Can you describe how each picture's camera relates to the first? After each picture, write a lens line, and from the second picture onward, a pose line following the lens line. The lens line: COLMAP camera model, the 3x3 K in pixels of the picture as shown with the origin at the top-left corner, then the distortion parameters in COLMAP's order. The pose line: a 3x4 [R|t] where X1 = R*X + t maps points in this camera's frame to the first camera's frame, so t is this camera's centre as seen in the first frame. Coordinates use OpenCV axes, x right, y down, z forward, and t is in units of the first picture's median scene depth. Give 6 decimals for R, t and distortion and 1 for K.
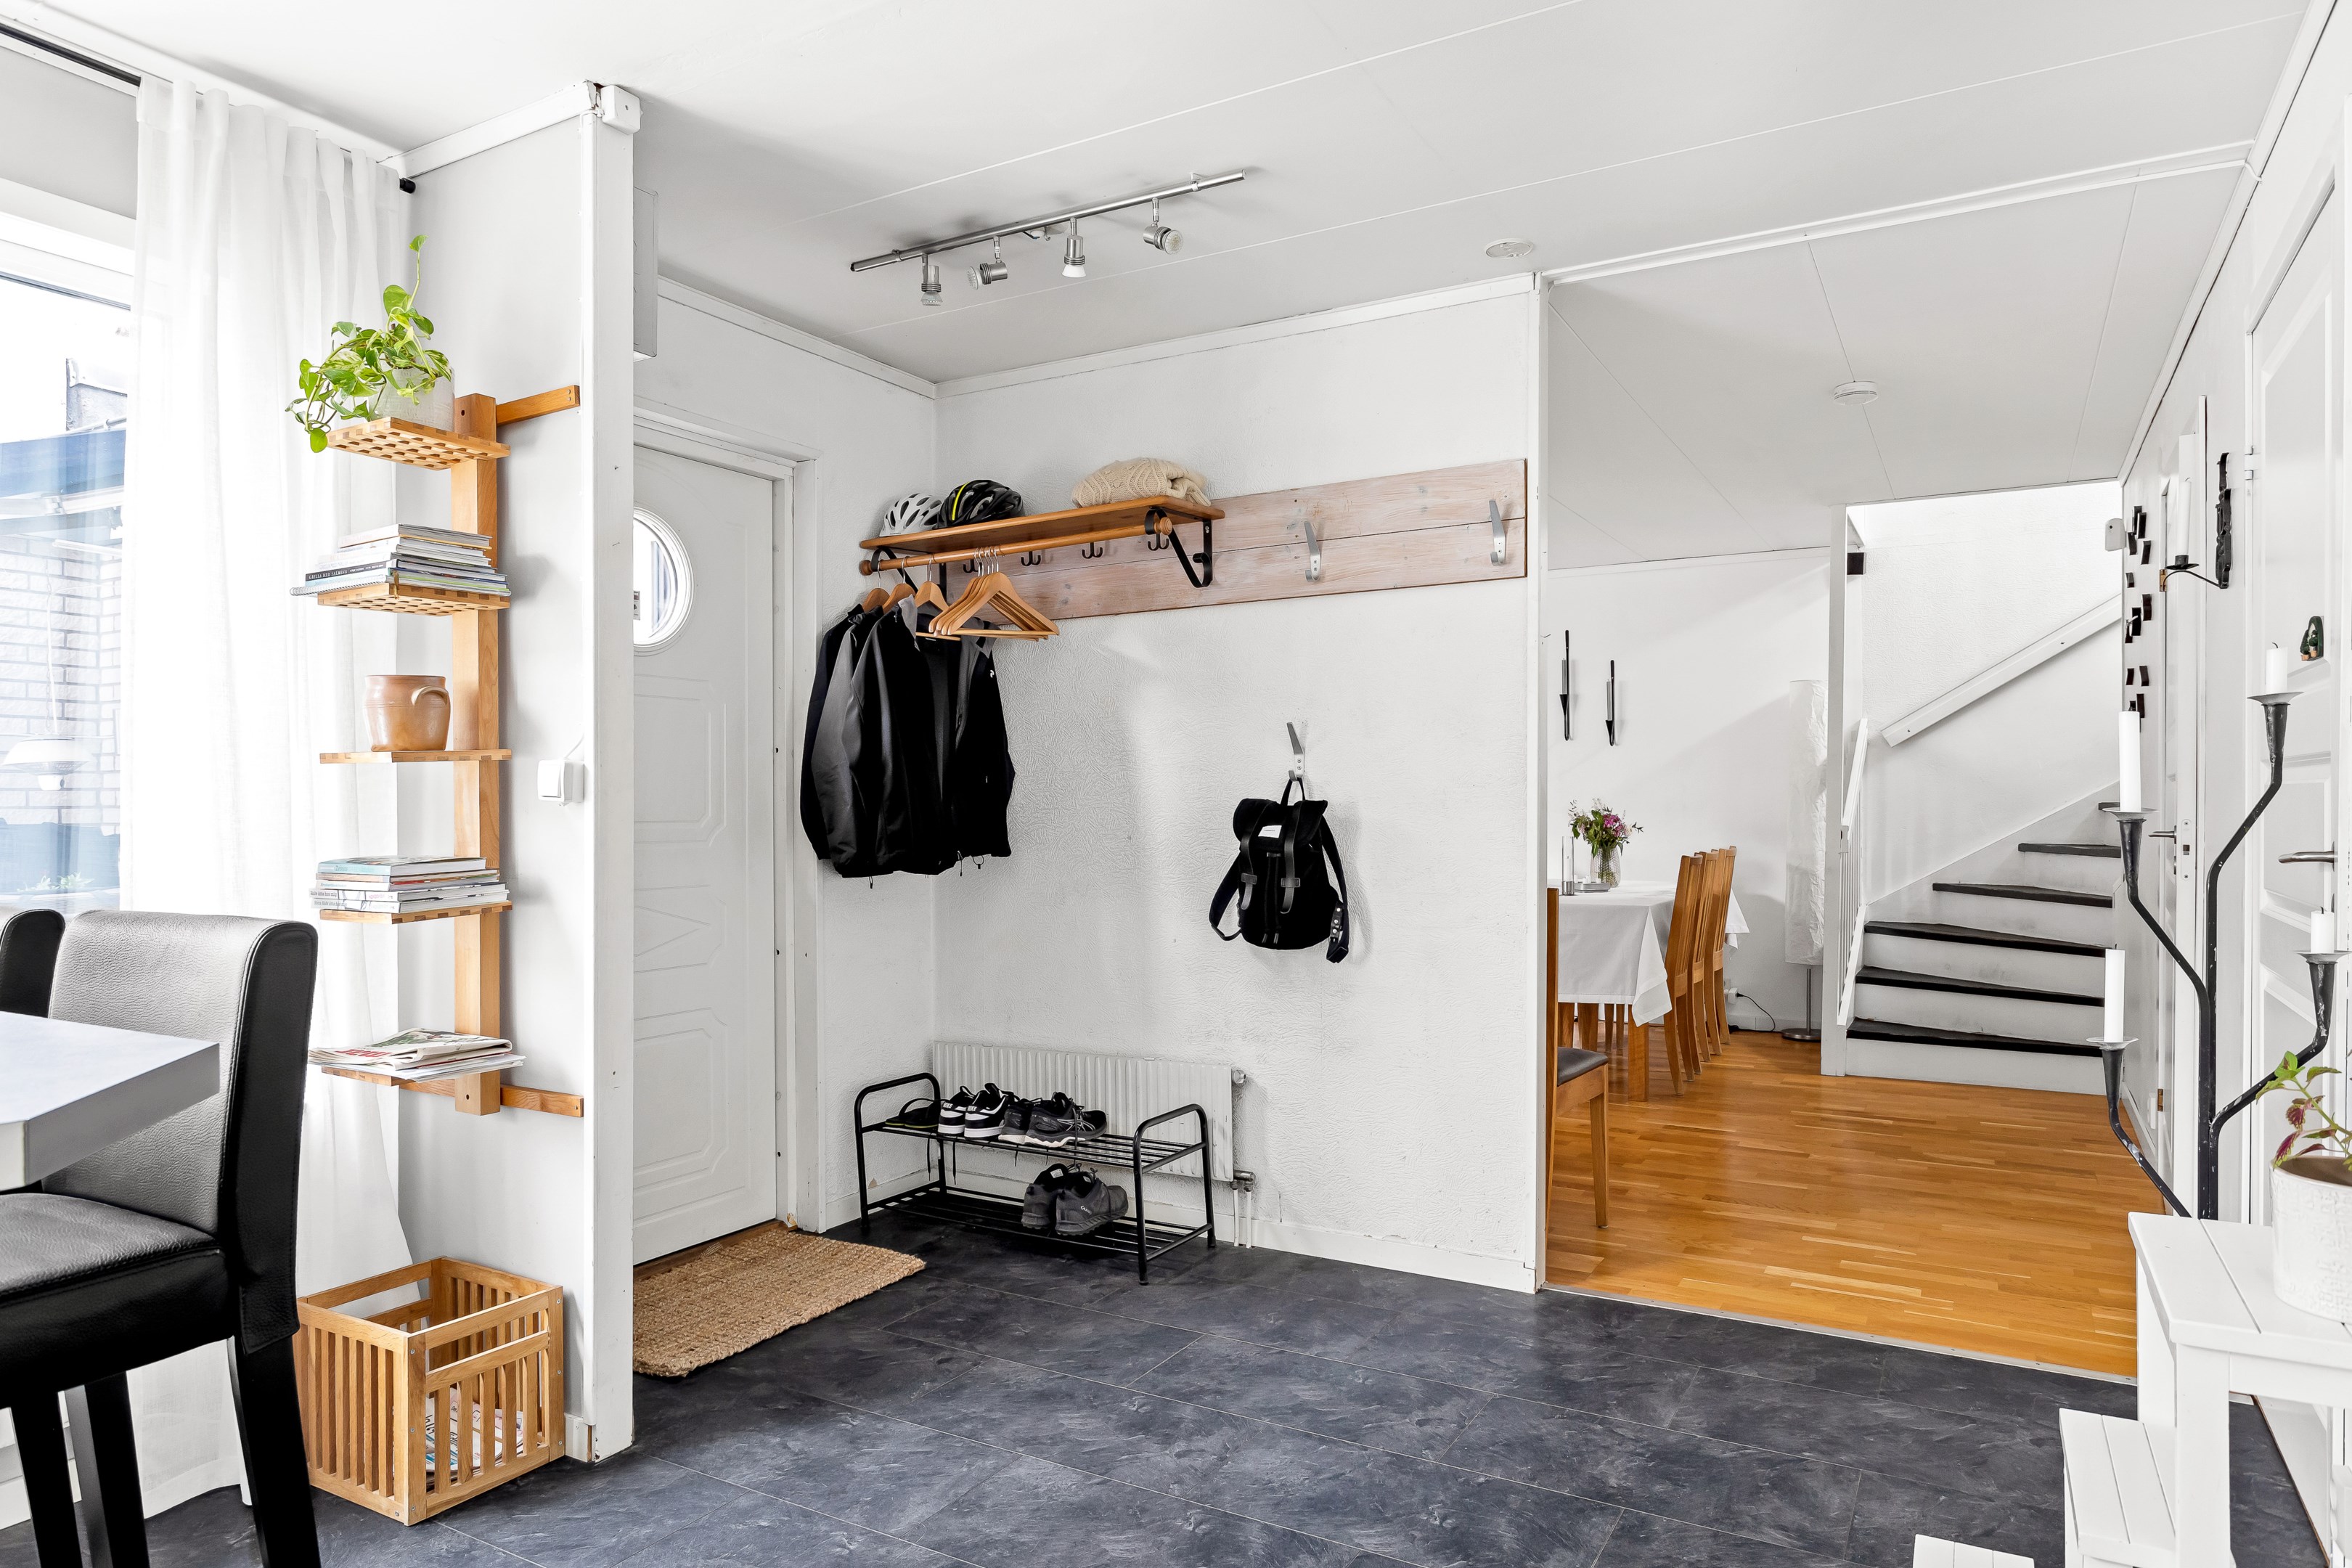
lens RADIAL K [[1419.3, 0, 1176.6], [0, 1419.3, 792.0], [0, 0, 1]] dist [-0.006605, -0.001470]
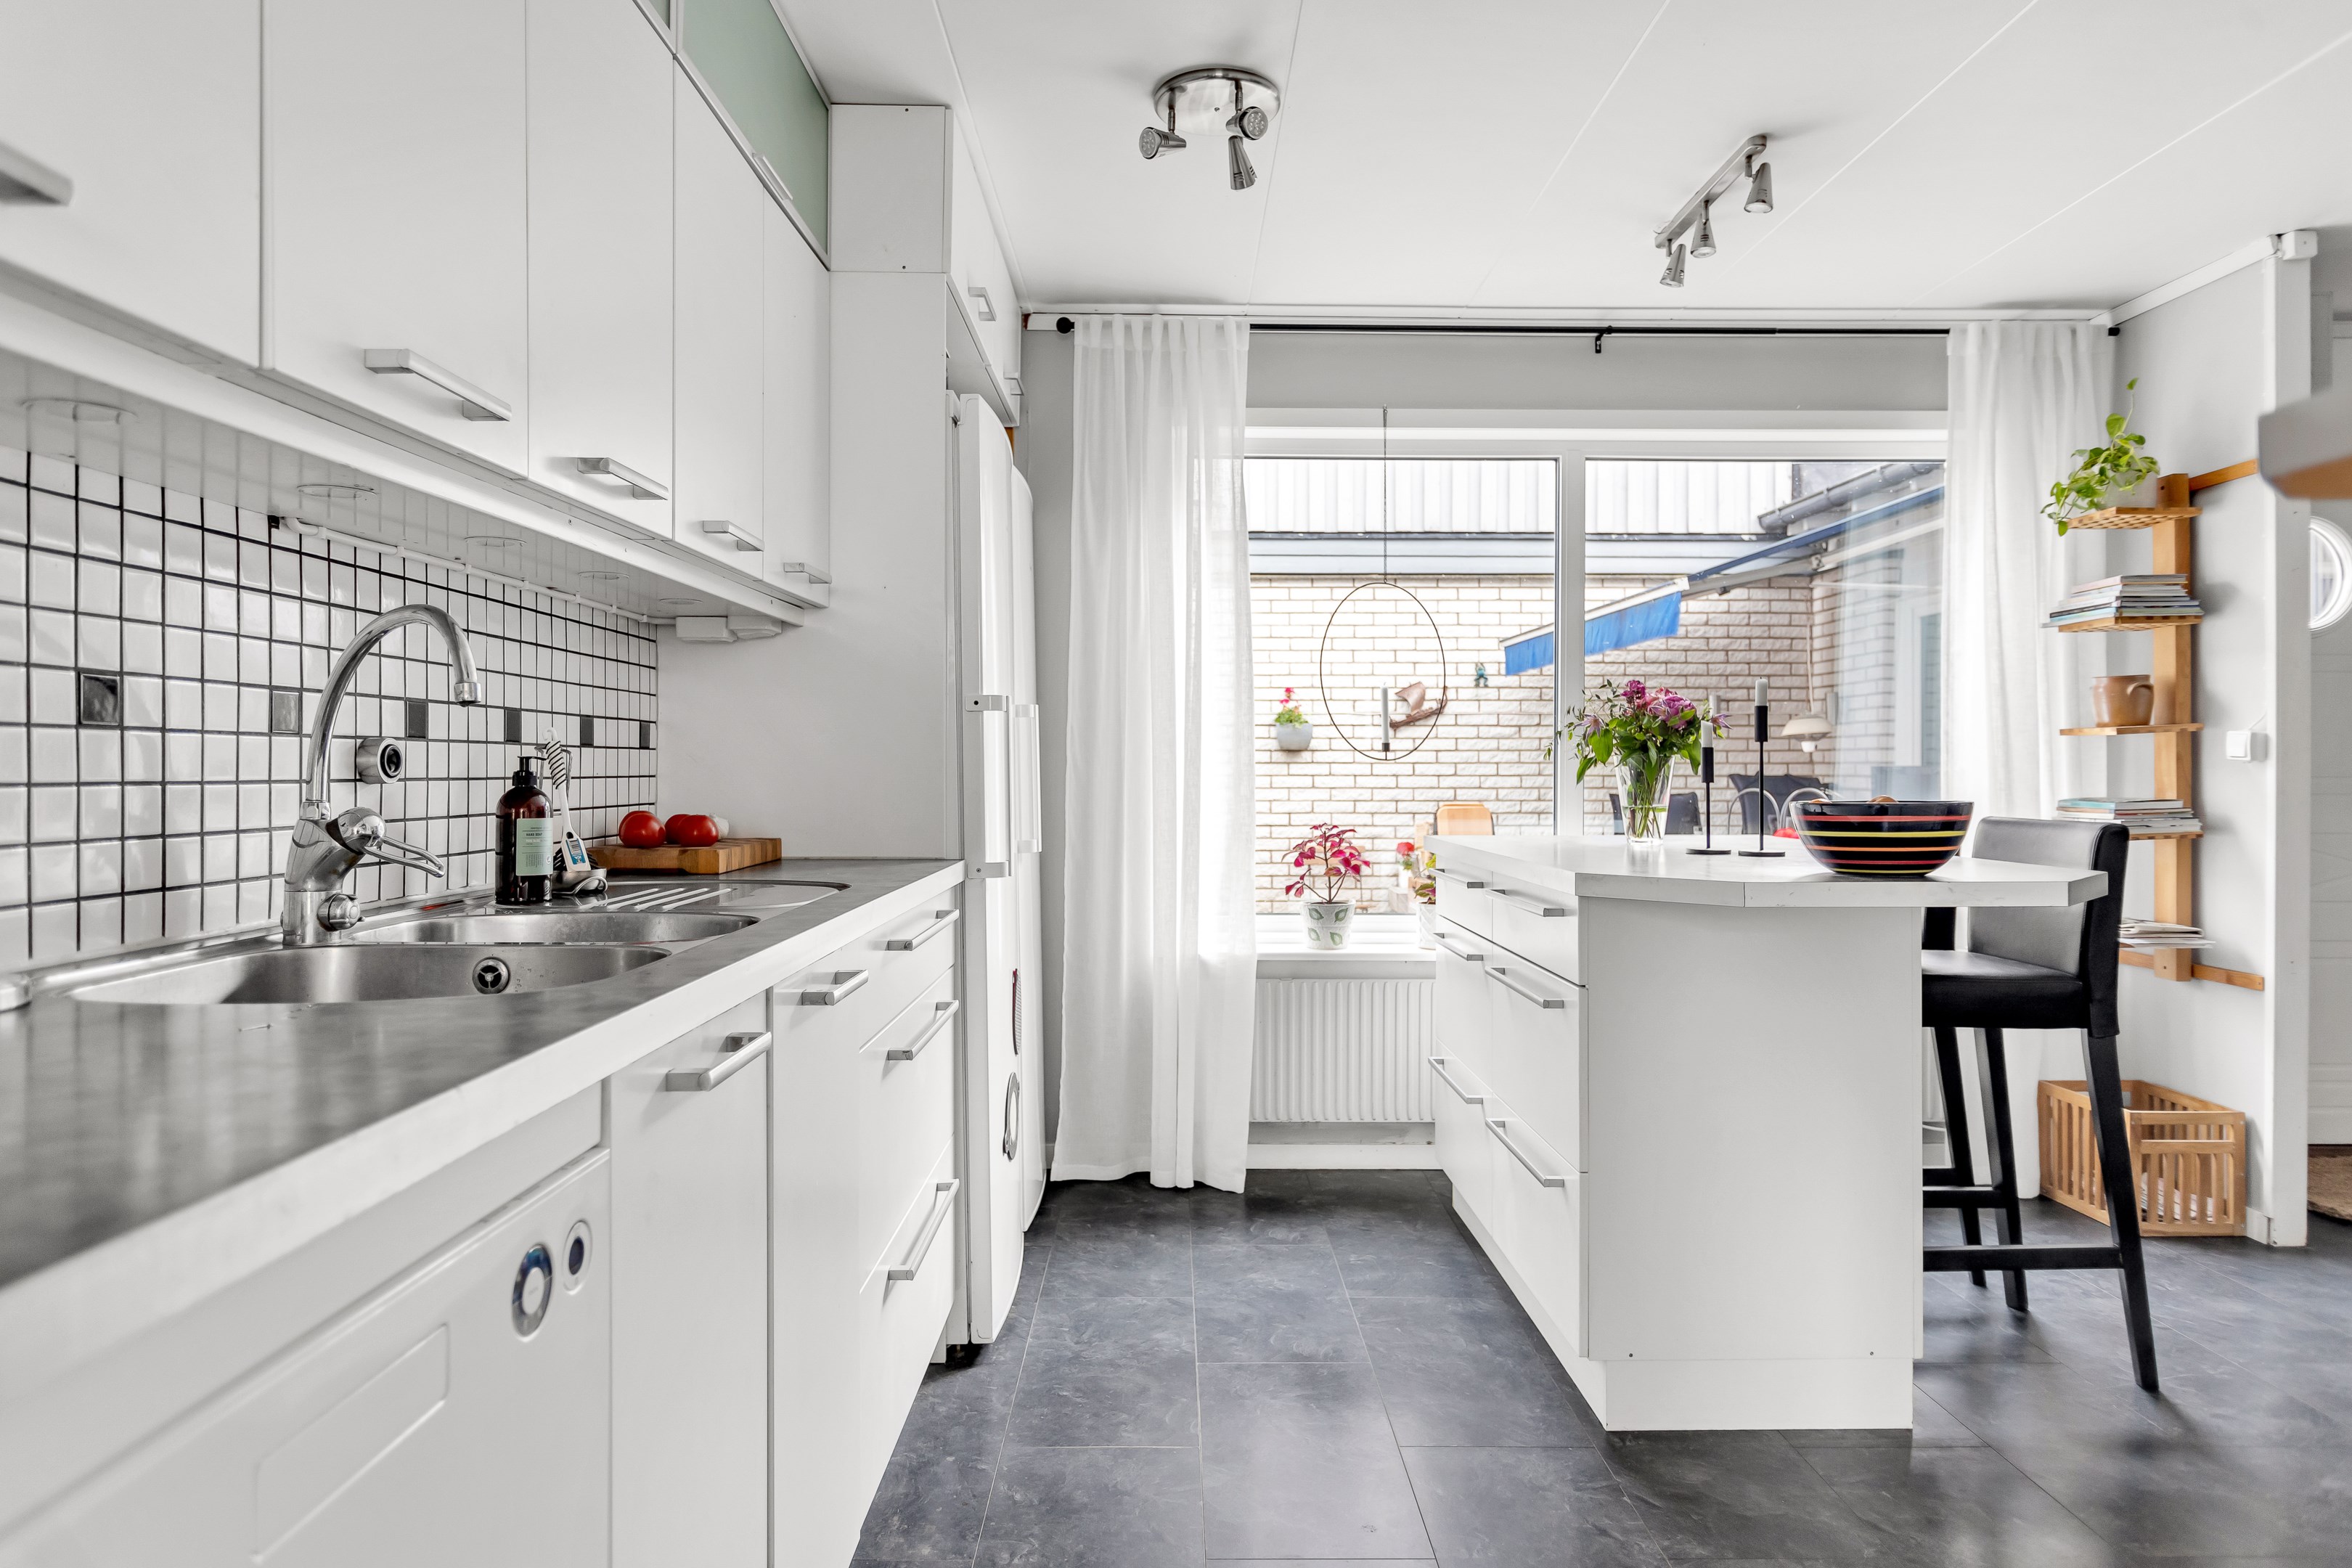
lens RADIAL K [[1373.9, 0, 1177.9], [0, 1373.9, 768.5], [0, 0, 1]] dist [0.000993, 0.002115]
pose [[0.516025, 0.005696, -0.856554, 0.179162], [0.006485, 0.999923, 0.010556, -0.006317], [0.856549, -0.011002, 0.515949, -0.587528]]
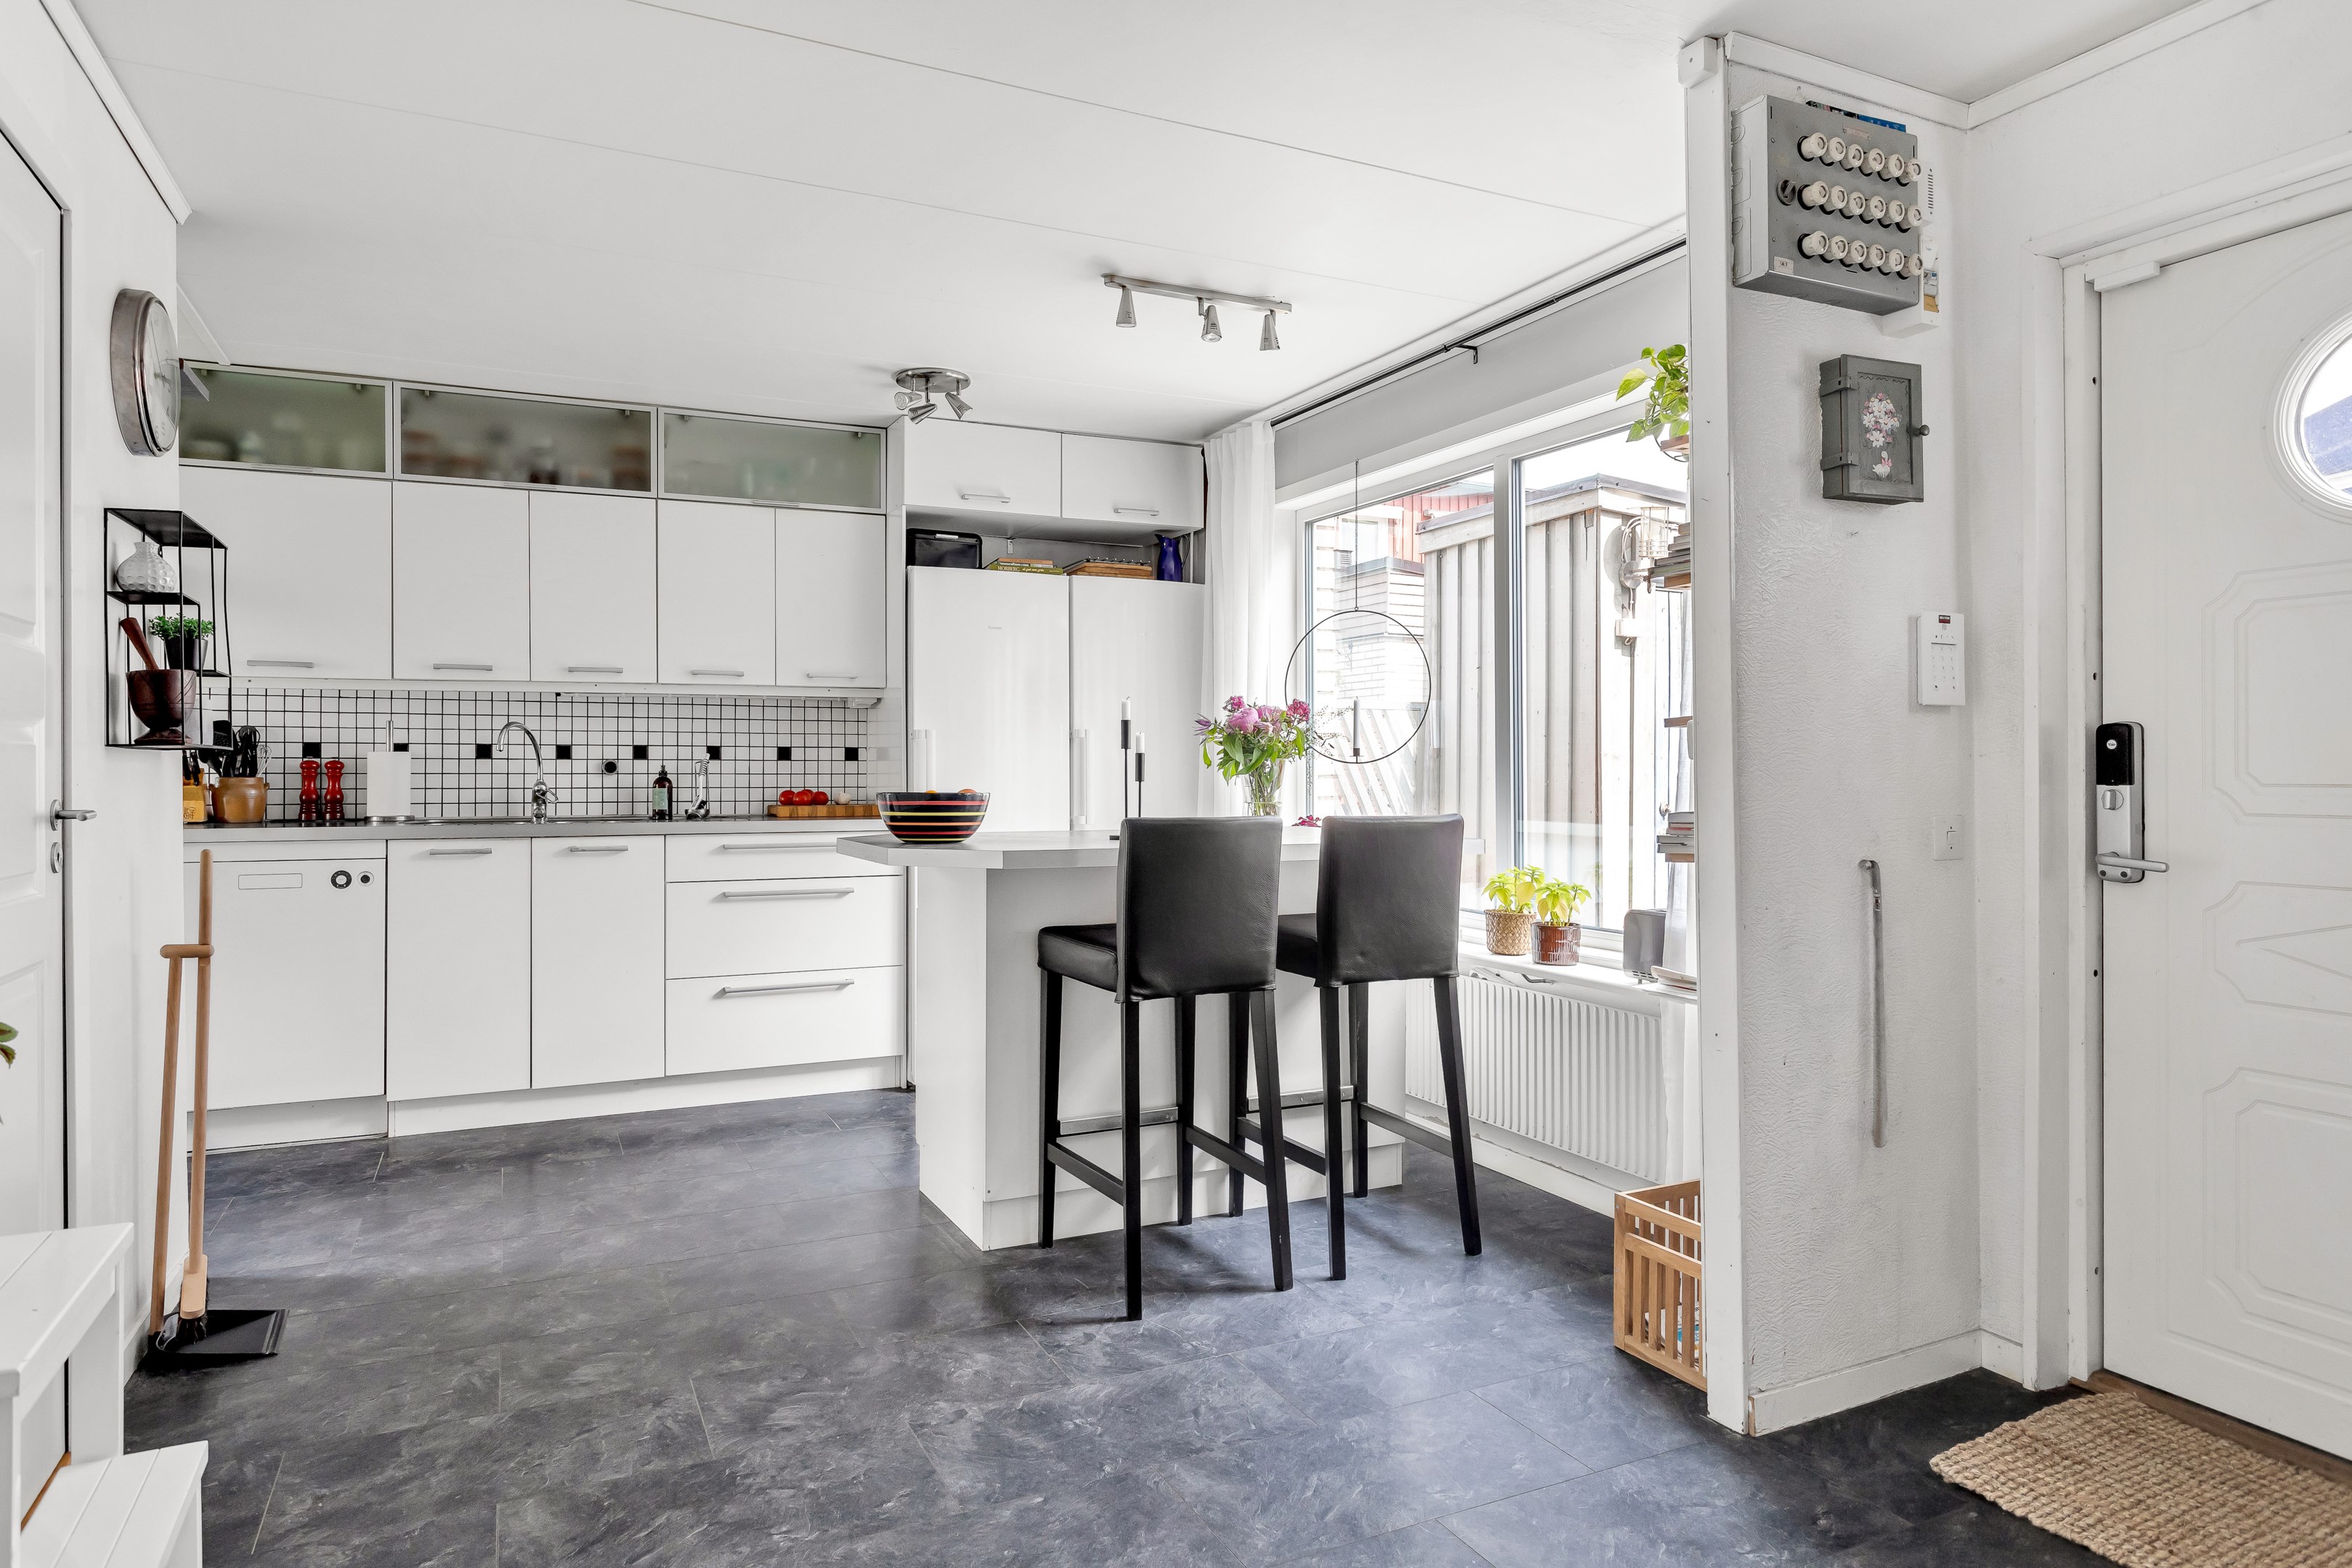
lens RADIAL K [[1373.9, 0, 1177.9], [0, 1373.9, 768.5], [0, 0, 1]] dist [0.000993, 0.002115]
pose [[-0.557820, 0.000603, -0.829962, 0.614547], [0.010899, 0.999919, -0.006599, 0.018362], [0.829890, -0.012726, -0.557781, 1.255406]]
